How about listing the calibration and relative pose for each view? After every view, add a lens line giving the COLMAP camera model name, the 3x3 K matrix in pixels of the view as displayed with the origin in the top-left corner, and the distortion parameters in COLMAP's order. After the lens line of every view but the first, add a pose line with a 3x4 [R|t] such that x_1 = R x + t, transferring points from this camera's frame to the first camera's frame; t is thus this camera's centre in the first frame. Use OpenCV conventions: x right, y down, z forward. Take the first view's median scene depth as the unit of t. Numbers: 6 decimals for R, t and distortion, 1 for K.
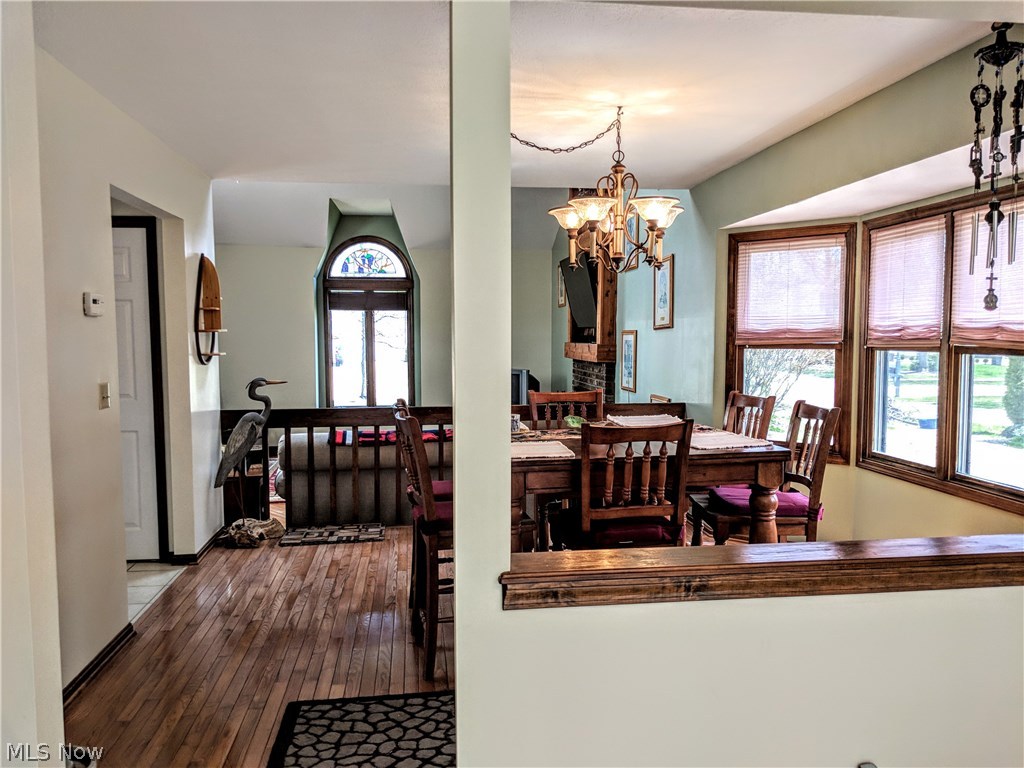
lens RADIAL K [[817.8, 0, 521.5], [0, 817.8, 385.2], [0, 0, 1]] dist [0.059726, -0.101625]
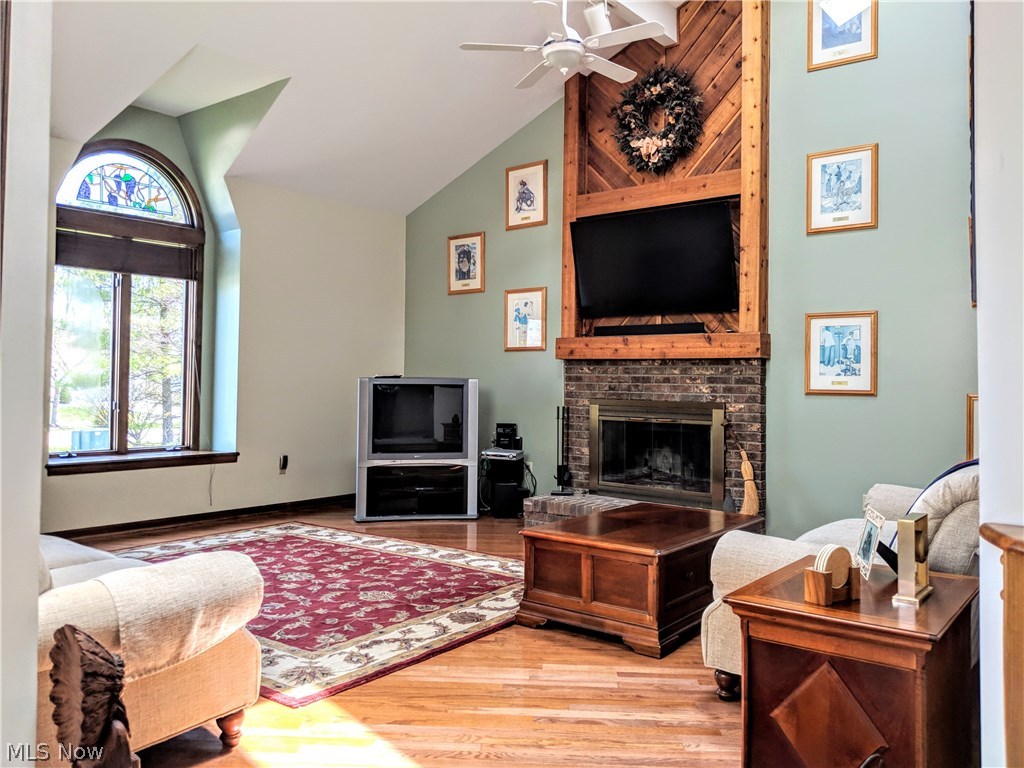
lens RADIAL K [[817.8, 0, 507.4], [0, 817.8, 362.1], [0, 0, 1]] dist [0.059726, -0.101625]
pose [[0.727795, 0.024973, 0.685339, -0.840436], [0.028023, 0.997419, -0.066104, 0.026699], [-0.685221, 0.067315, 0.725217, 0.939060]]
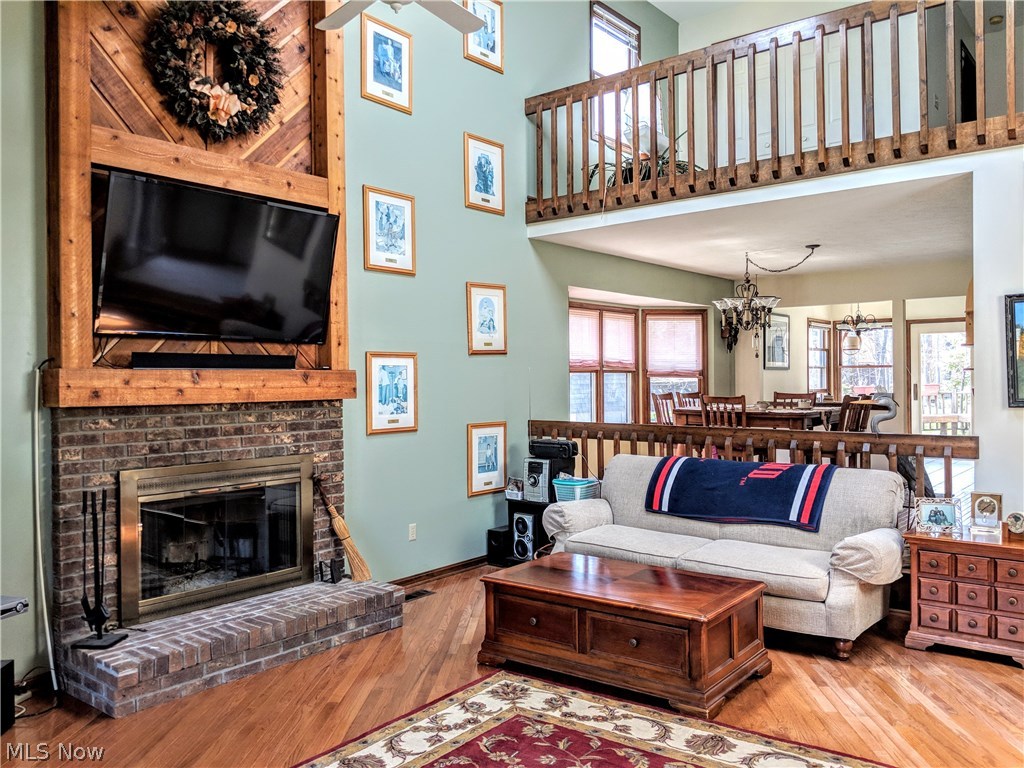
lens RADIAL K [[817.8, 0, 516.3], [0, 817.8, 378.3], [0, 0, 1]] dist [0.059726, -0.101625]
pose [[-0.688957, 0.003466, 0.724794, -0.698569], [0.049036, 0.997920, 0.041839, -0.096951], [-0.723142, 0.064367, -0.687694, 2.025326]]
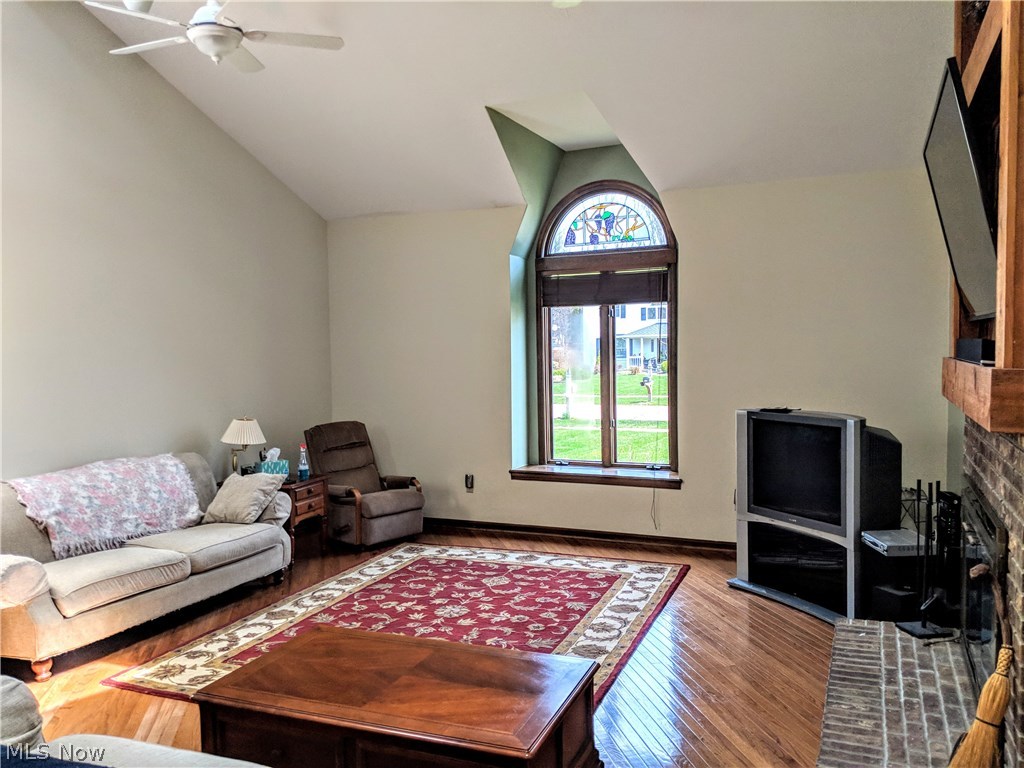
lens RADIAL K [[817.8, 0, 516.0], [0, 817.8, 393.4], [0, 0, 1]] dist [0.059726, -0.101625]
pose [[0.856468, 0.013687, -0.516019, 0.157450], [-0.010878, 0.999905, 0.008468, -0.066471], [0.516086, -0.001639, 0.856535, 0.986989]]
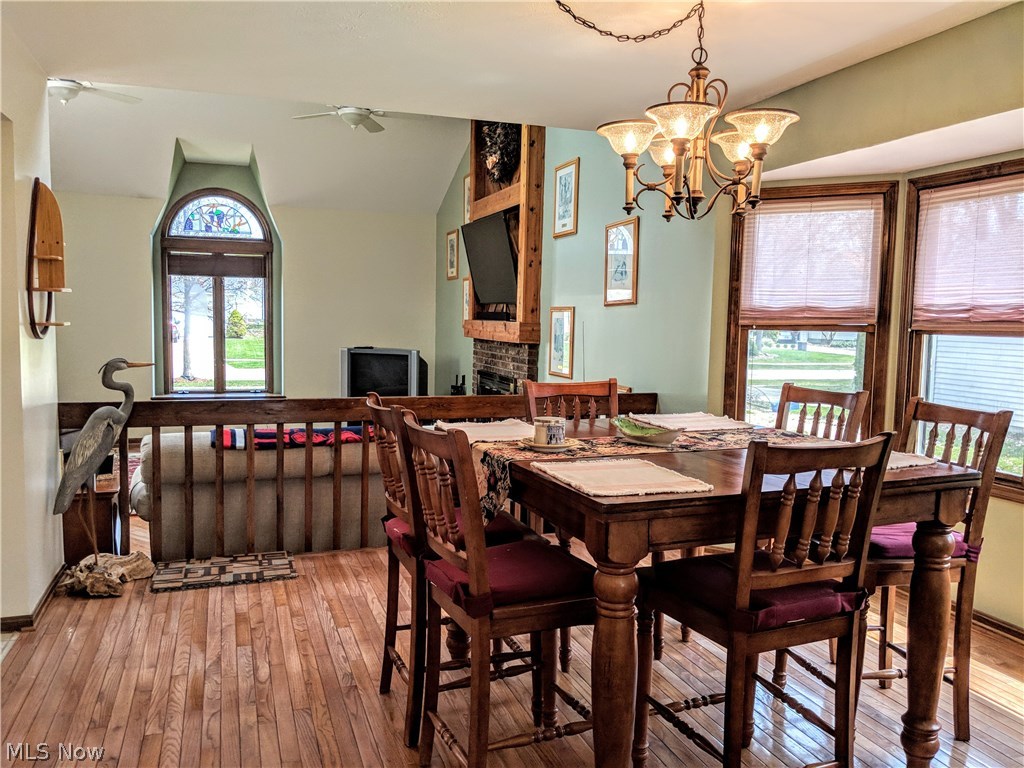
lens RADIAL K [[817.8, 0, 515.2], [0, 817.8, 381.2], [0, 0, 1]] dist [0.059726, -0.101625]
pose [[0.979139, 0.005331, 0.203121, -0.128812], [-0.009361, 0.999778, 0.018886, -0.005789], [-0.202975, -0.020393, 0.978972, 0.230147]]
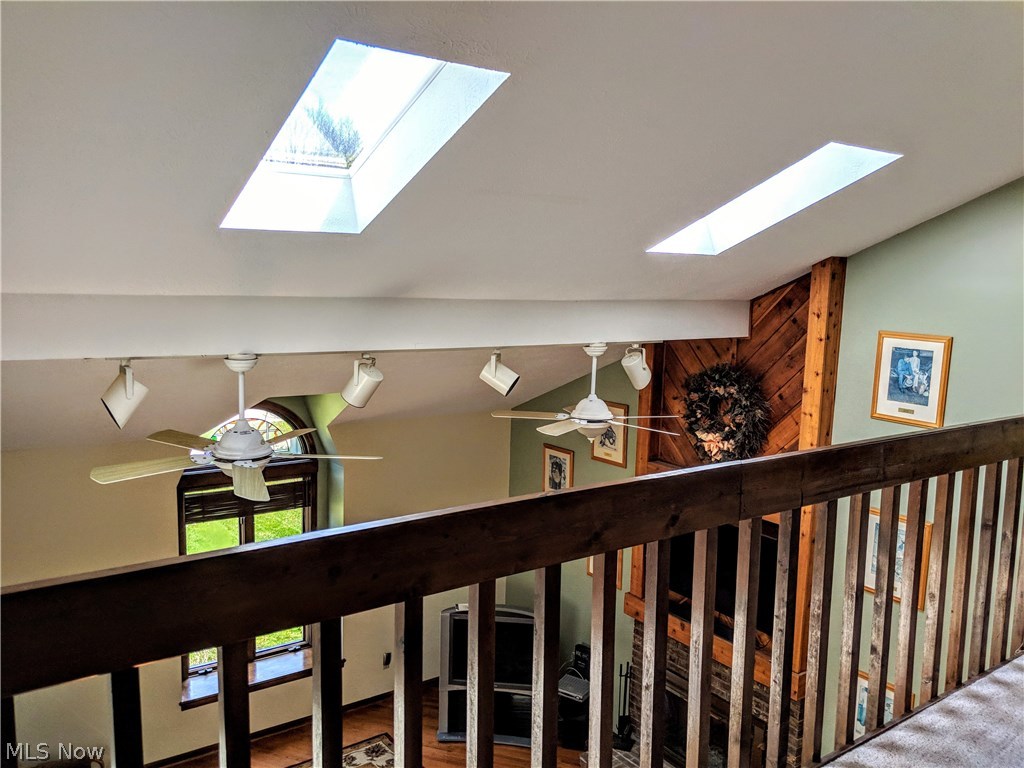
lens RADIAL K [[817.8, 0, 518.7], [0, 817.8, 391.8], [0, 0, 1]] dist [0.059726, -0.101625]
pose [[0.880641, -0.038668, 0.472204, -0.666418], [-0.000517, 0.996585, 0.082572, -0.530626], [-0.473784, -0.072960, 0.877614, 0.756526]]
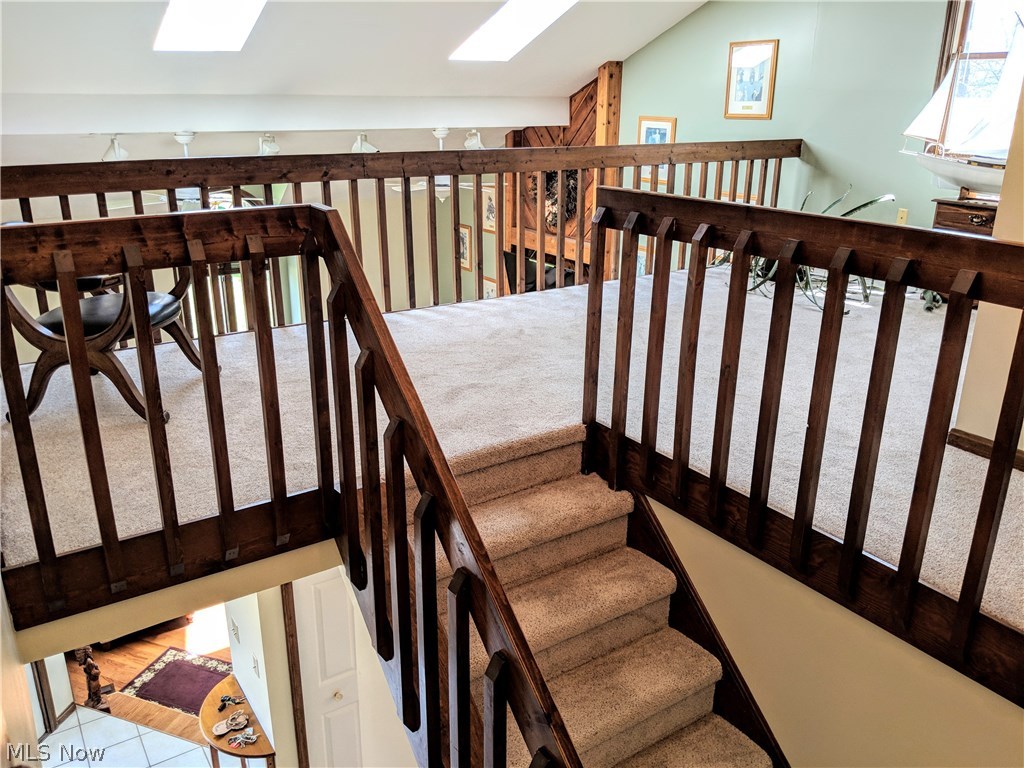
lens RADIAL K [[817.8, 0, 511.2], [0, 817.8, 385.1], [0, 0, 1]] dist [0.059726, -0.101625]
pose [[0.897706, -0.136994, 0.418756, -0.660385], [0.016809, 0.960390, 0.278153, -0.475205], [-0.440274, -0.242661, 0.864450, 0.198421]]
